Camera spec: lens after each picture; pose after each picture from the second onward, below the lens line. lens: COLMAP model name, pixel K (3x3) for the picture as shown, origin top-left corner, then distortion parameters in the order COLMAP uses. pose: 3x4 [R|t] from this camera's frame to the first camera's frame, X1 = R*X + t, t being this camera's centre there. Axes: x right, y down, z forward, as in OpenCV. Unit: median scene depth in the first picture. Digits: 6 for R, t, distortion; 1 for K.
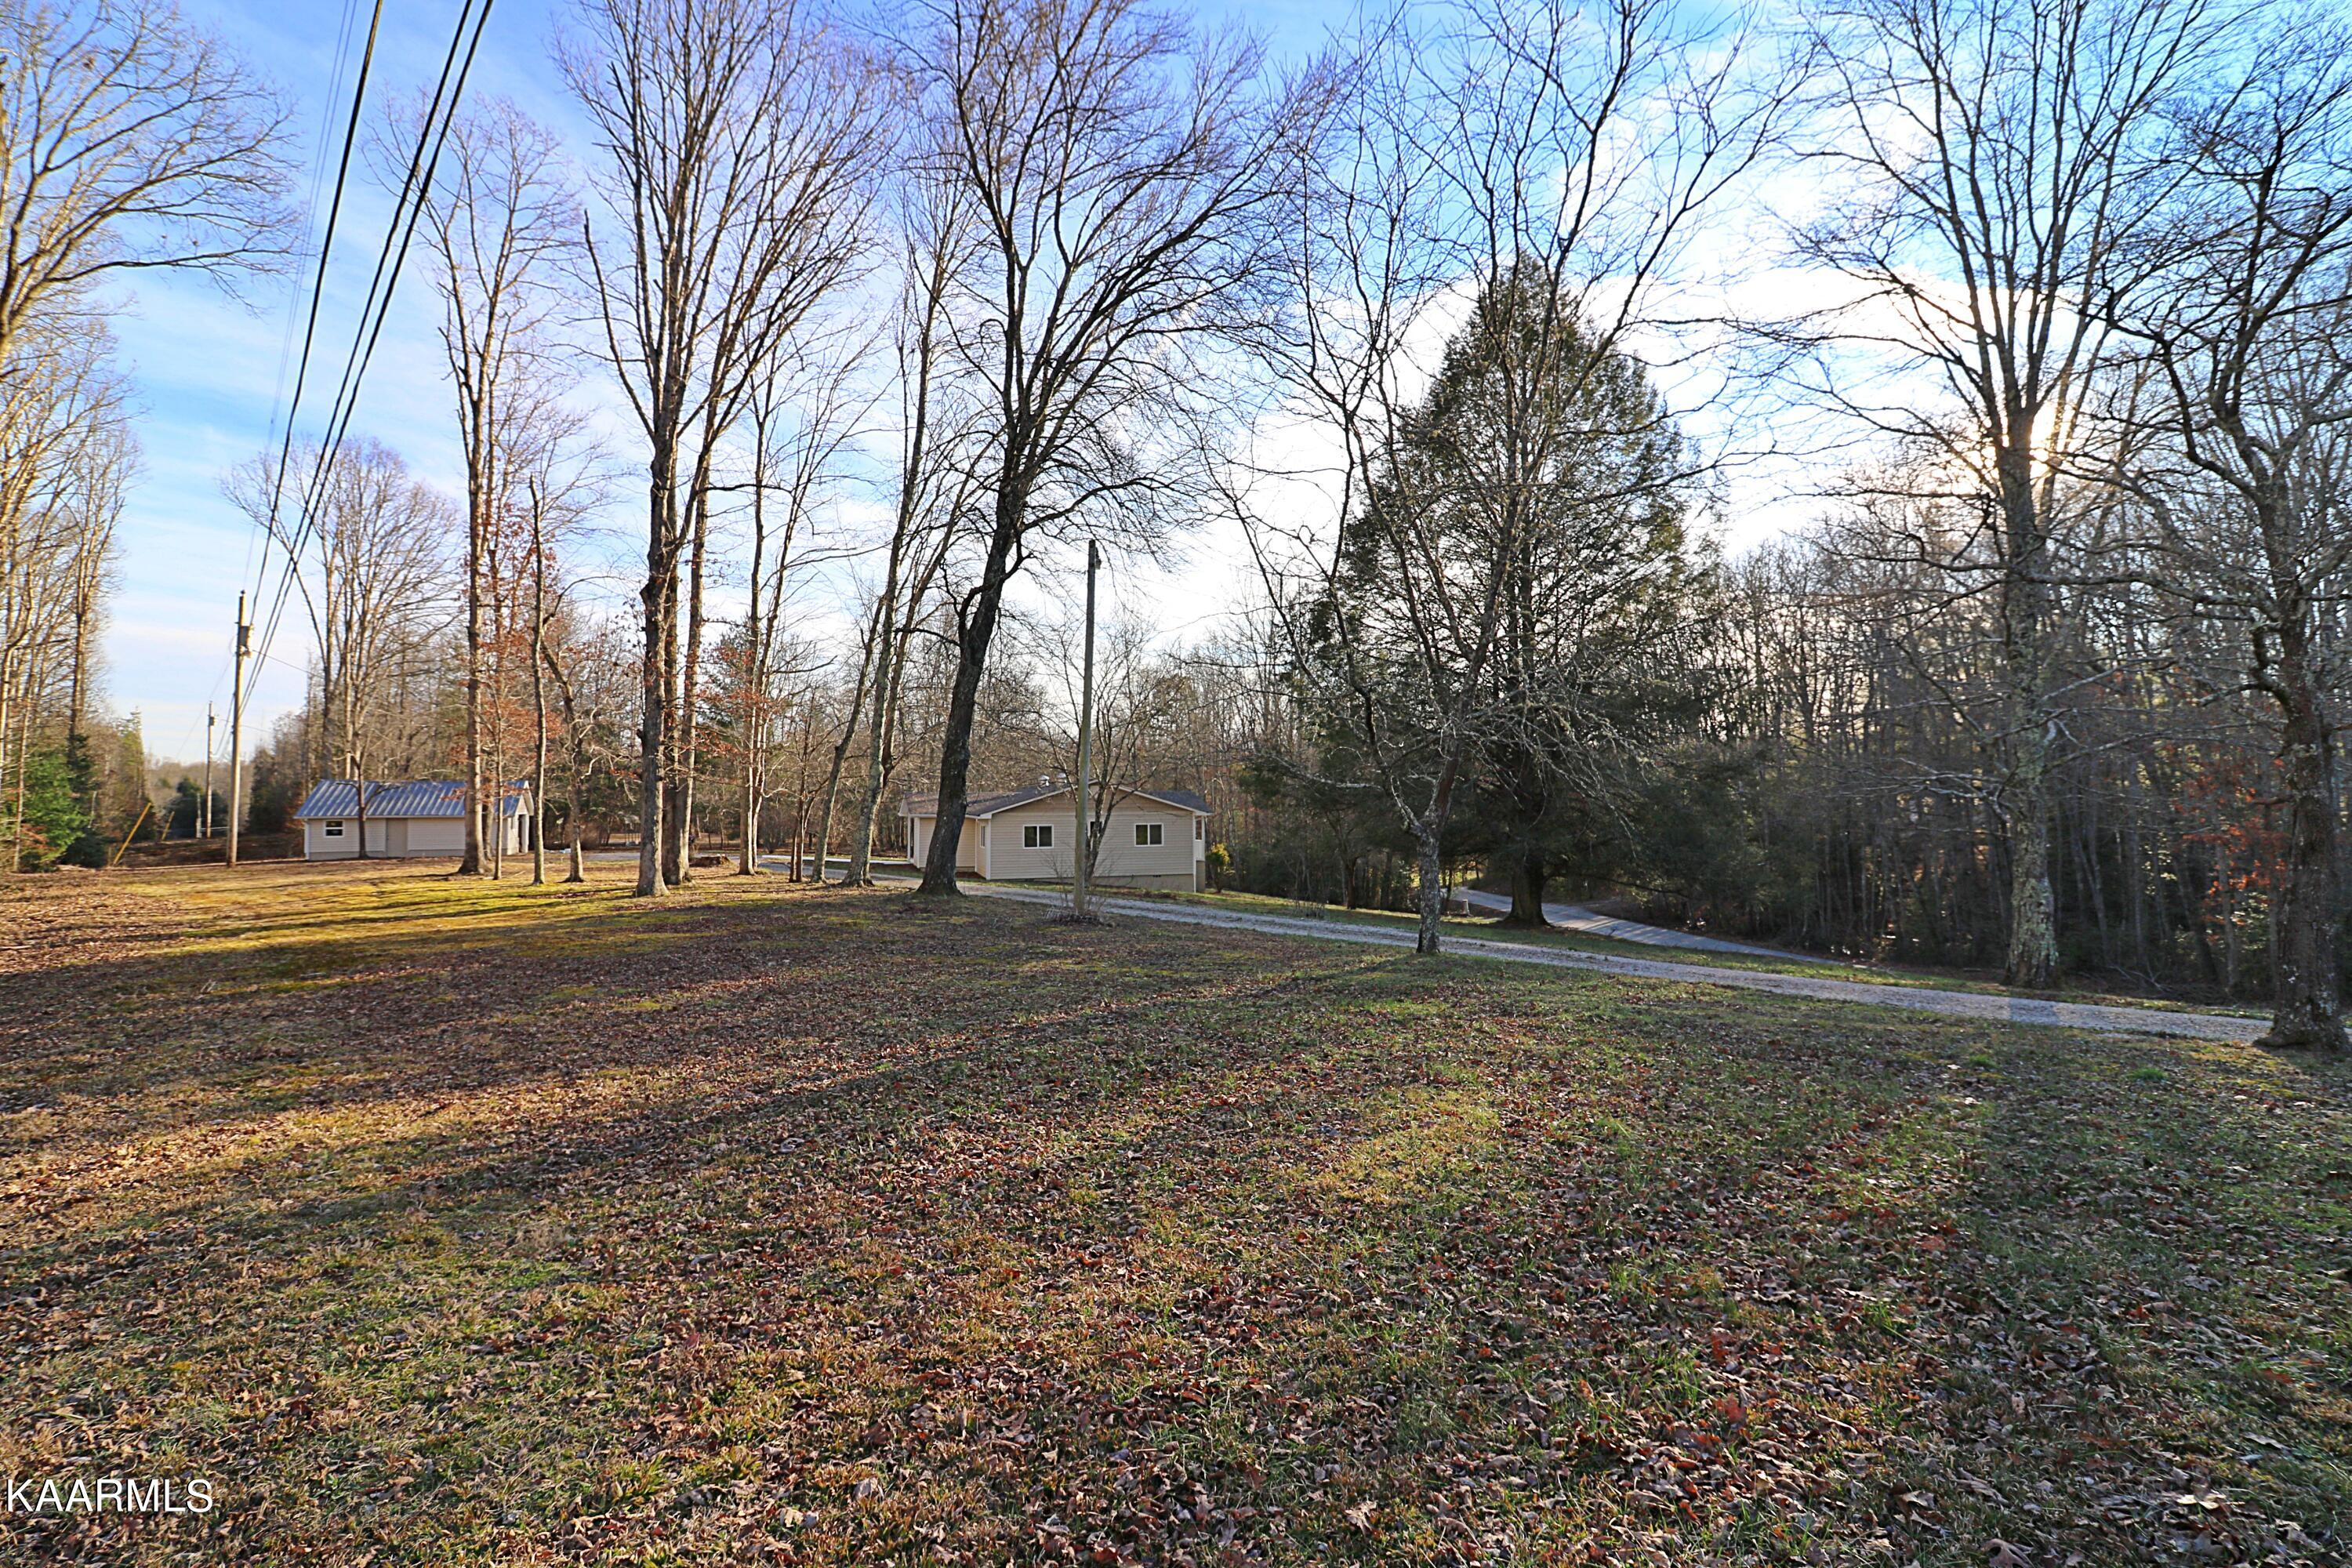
lens RADIAL K [[1041.3, 0, 1163.4], [0, 1041.3, 764.6], [0, 0, 1]] dist [-0.004124, -0.000602]
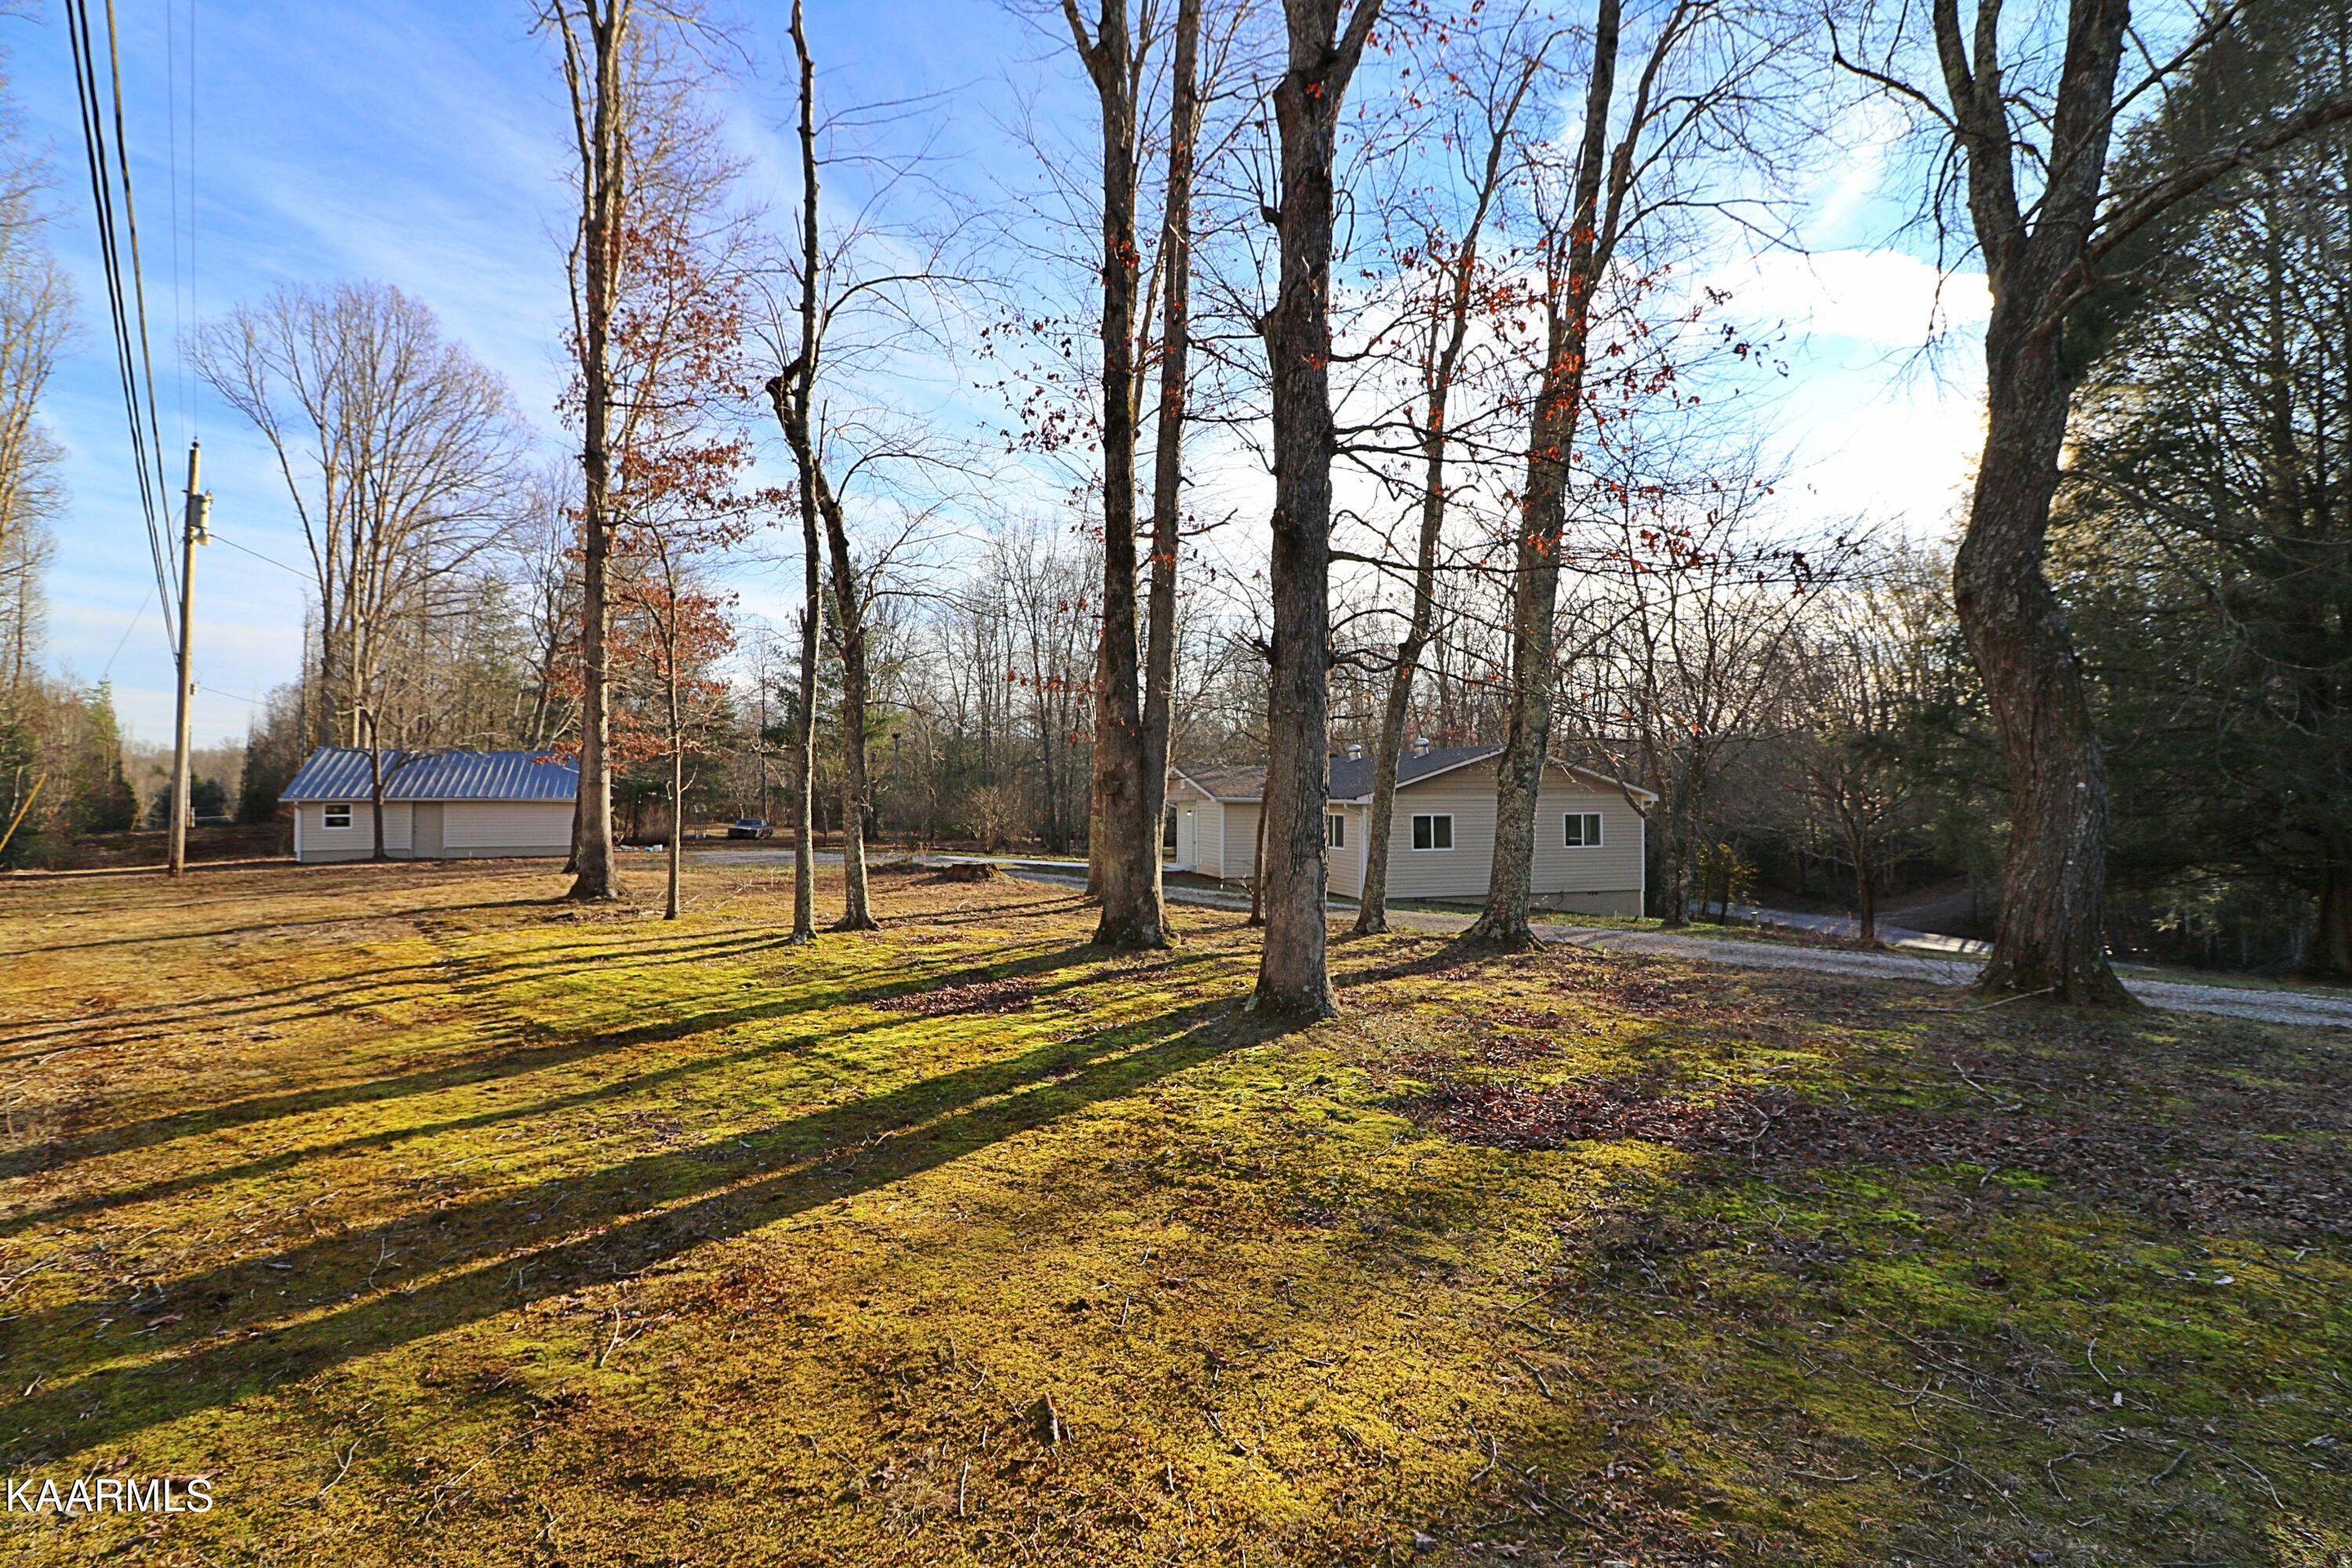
lens RADIAL K [[1041.3, 0, 1163.4], [0, 1041.3, 764.6], [0, 0, 1]] dist [-0.004124, -0.000602]
pose [[0.999991, 0.004296, -0.000323, -0.246931], [-0.004295, 0.999975, 0.005674, 0.020846], [0.000347, -0.005673, 0.999984, 0.306836]]
